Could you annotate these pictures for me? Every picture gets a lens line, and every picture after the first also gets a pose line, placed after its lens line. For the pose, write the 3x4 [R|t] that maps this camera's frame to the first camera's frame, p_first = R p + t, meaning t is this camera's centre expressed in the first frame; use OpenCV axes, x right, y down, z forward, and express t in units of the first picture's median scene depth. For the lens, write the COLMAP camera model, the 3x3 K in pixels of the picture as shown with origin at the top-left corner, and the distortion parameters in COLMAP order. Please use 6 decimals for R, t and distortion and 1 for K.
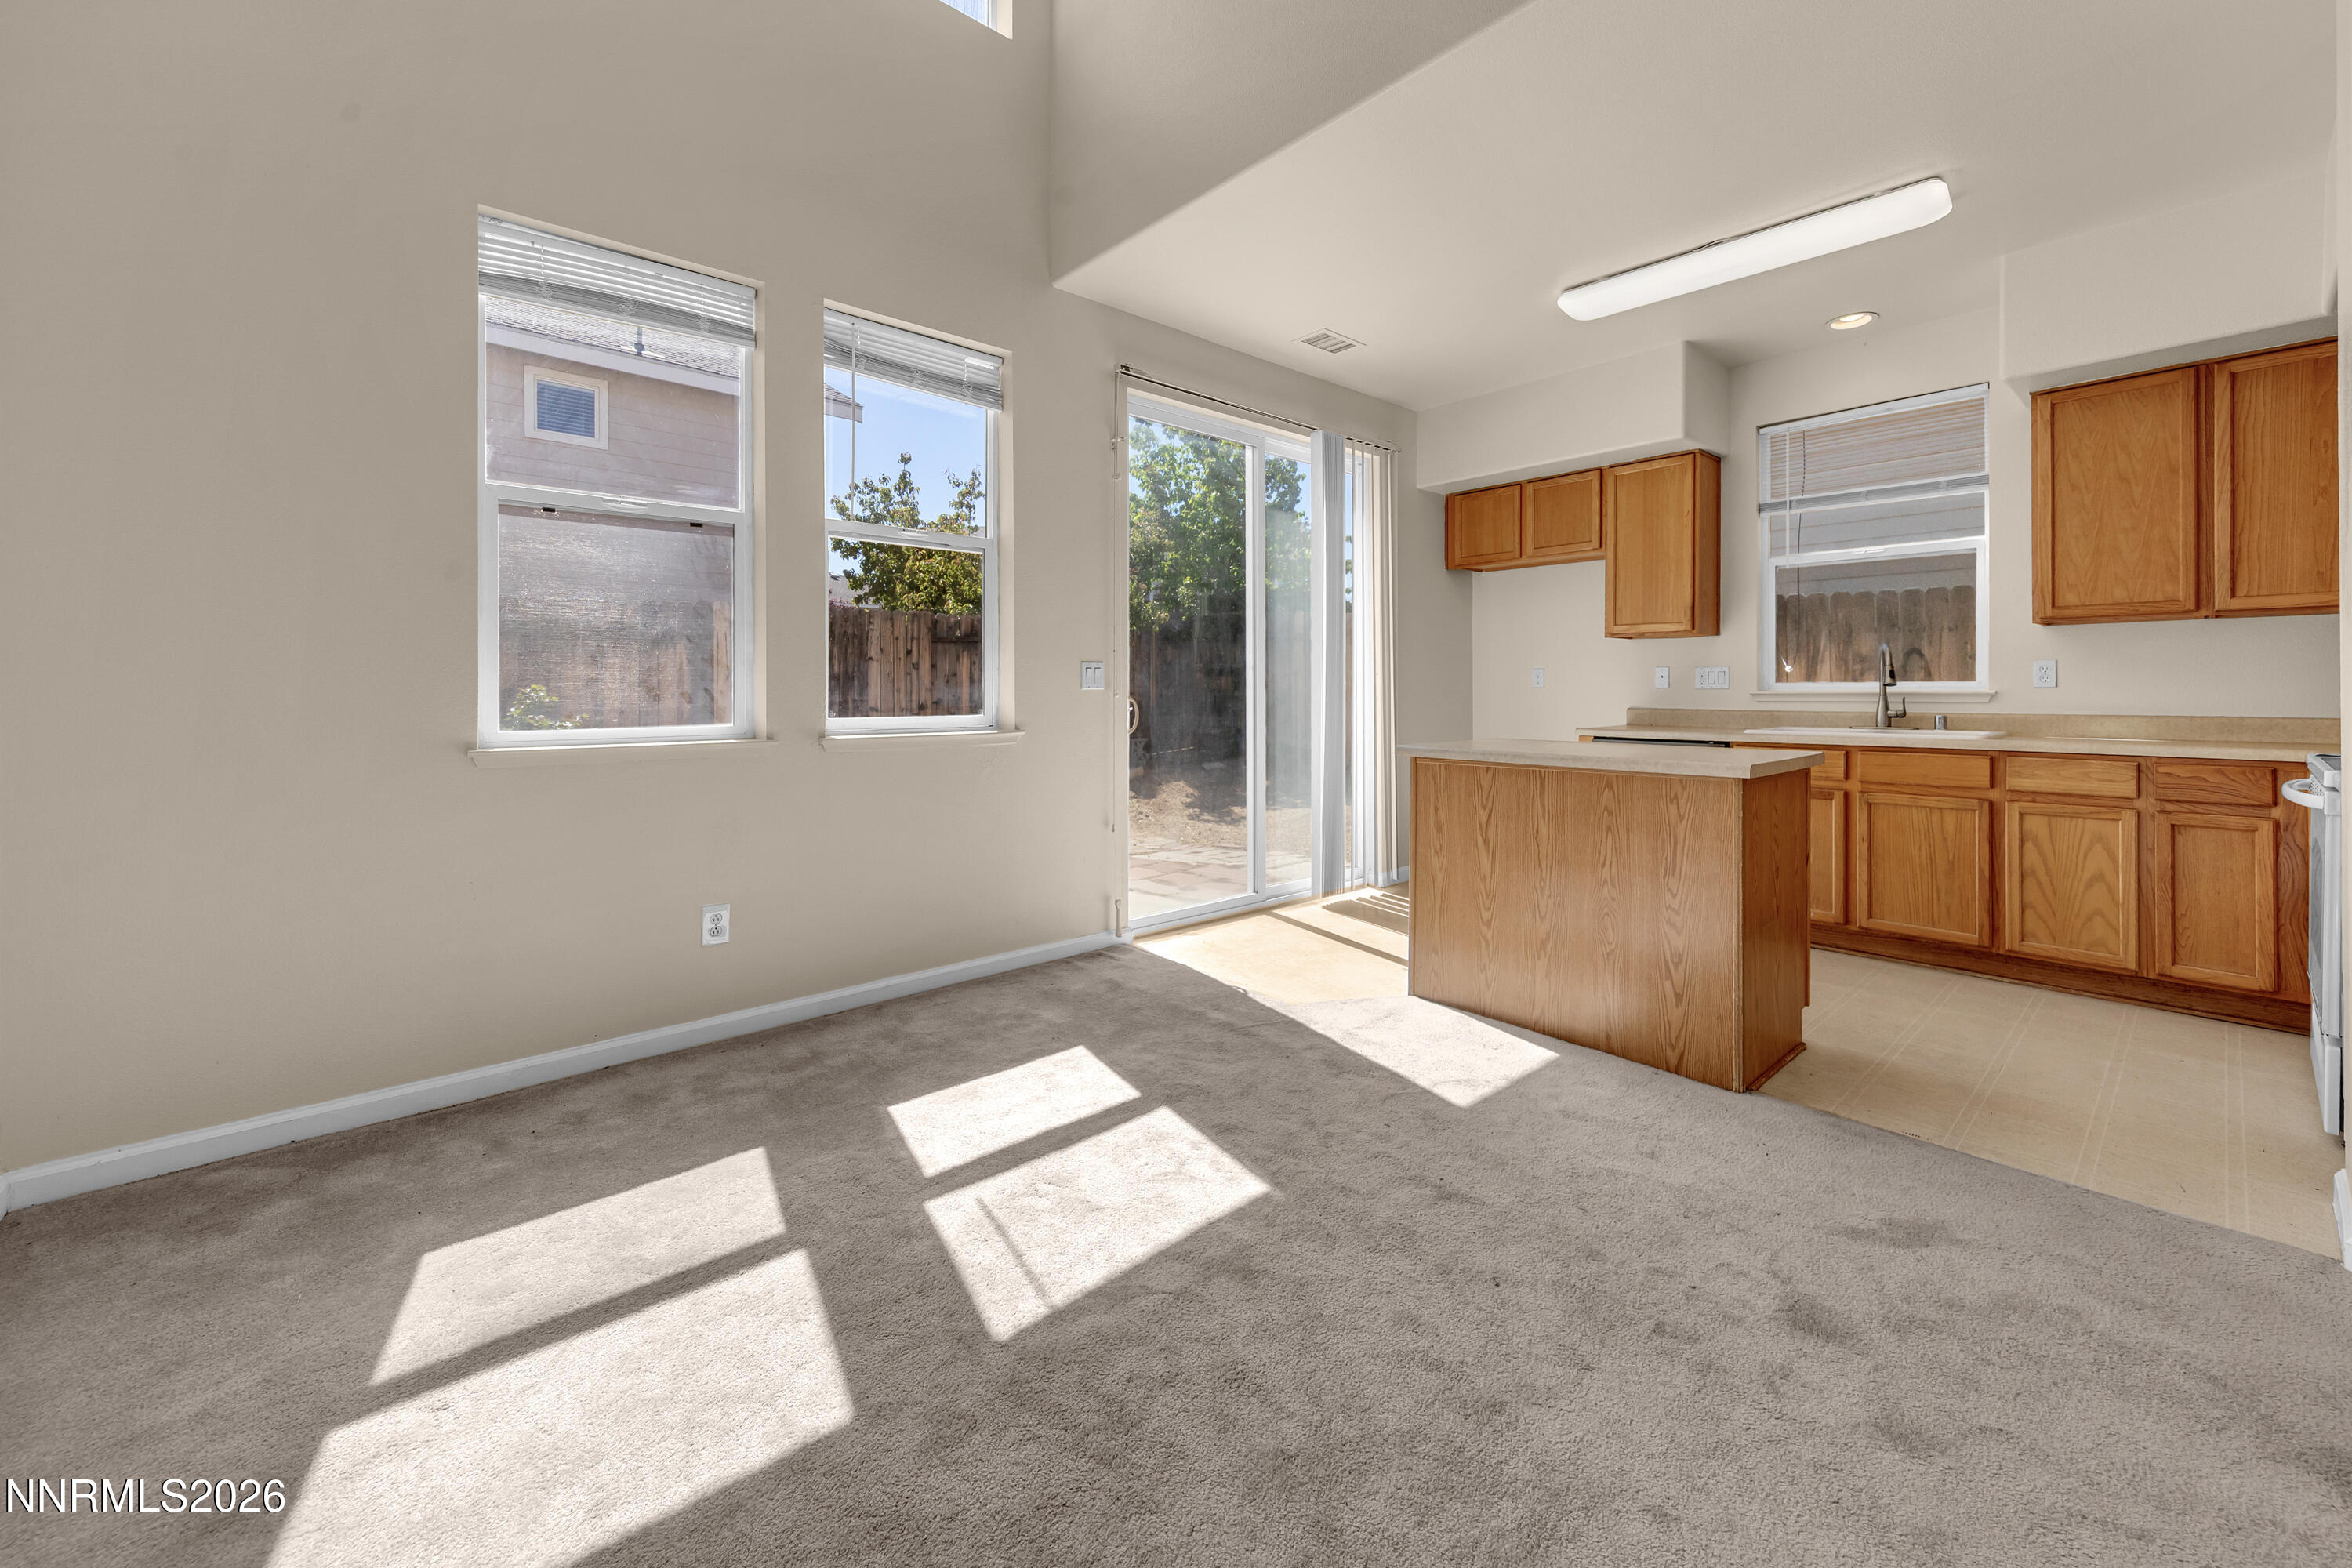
lens RADIAL K [[913.7, 0, 1185.4], [0, 913.7, 690.8], [0, 0, 1]] dist [0.000841, 0.000403]
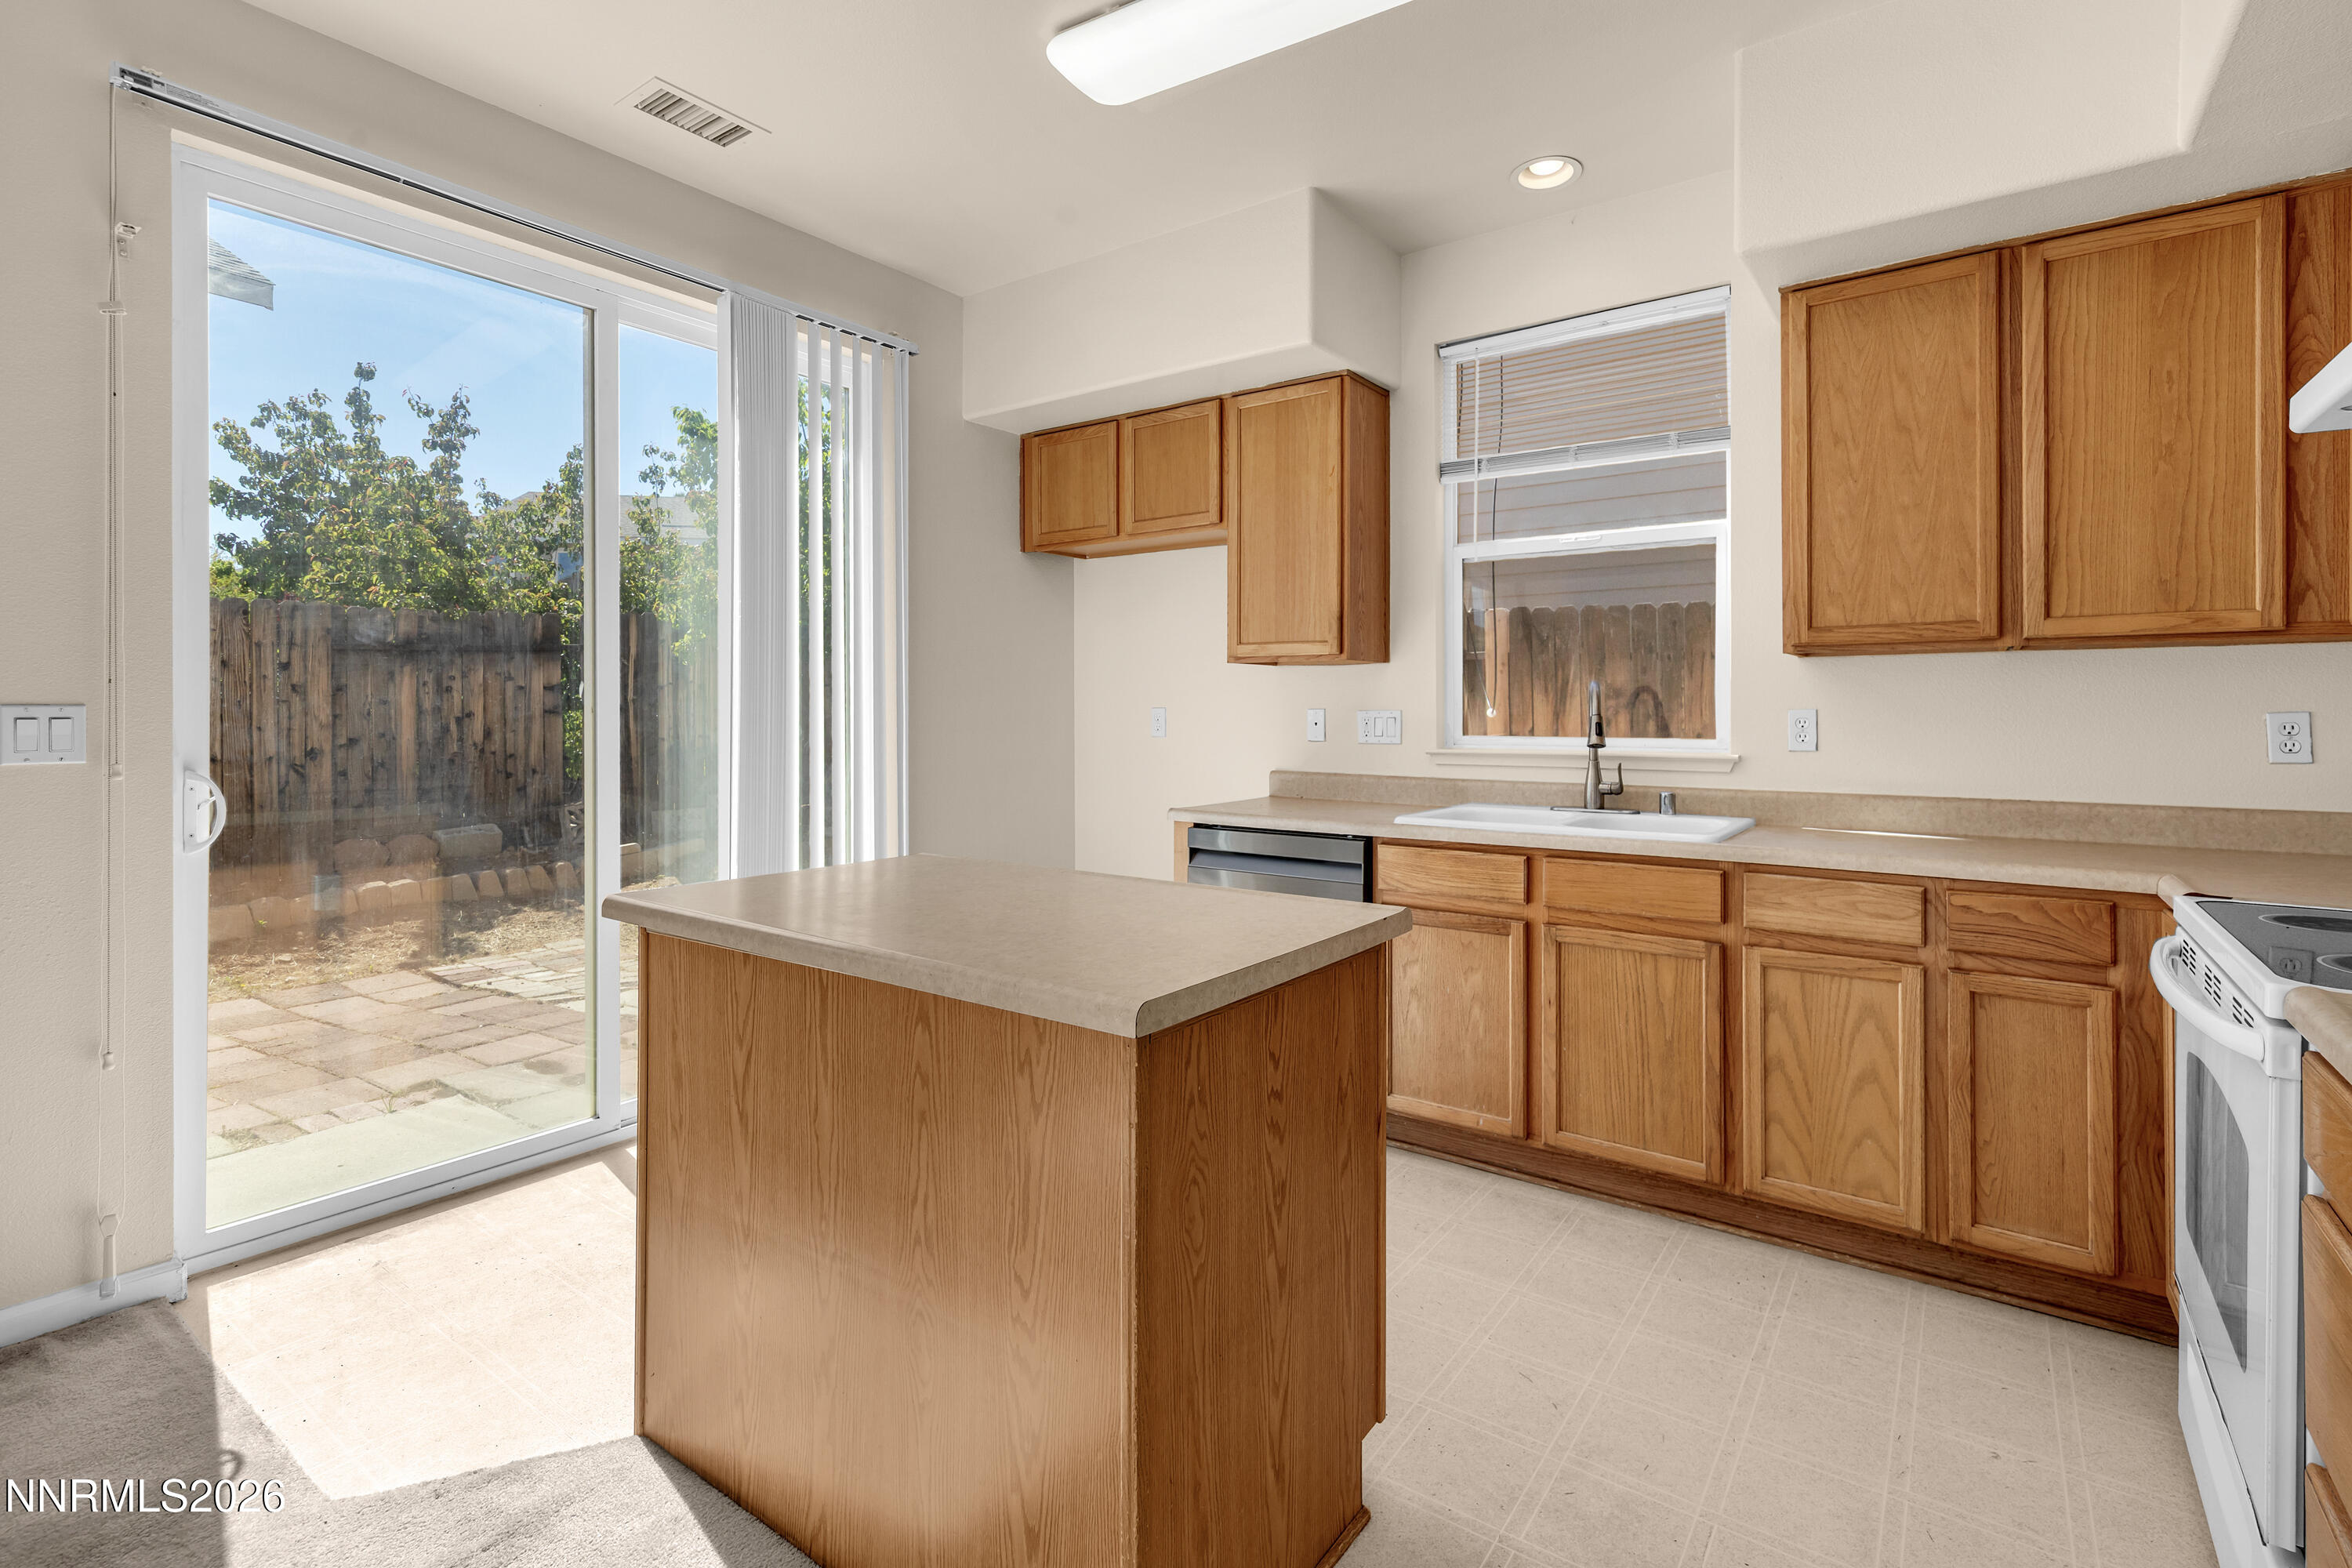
lens RADIAL K [[1088.5, 0, 1193.4], [0, 1088.5, 706.9], [0, 0, 1]] dist [0.001724, 0.000272]
pose [[0.974464, 0.004432, 0.224499, 0.373076], [-0.002936, 0.999971, -0.006998, -0.031178], [-0.224524, 0.006160, 0.974449, 0.370888]]
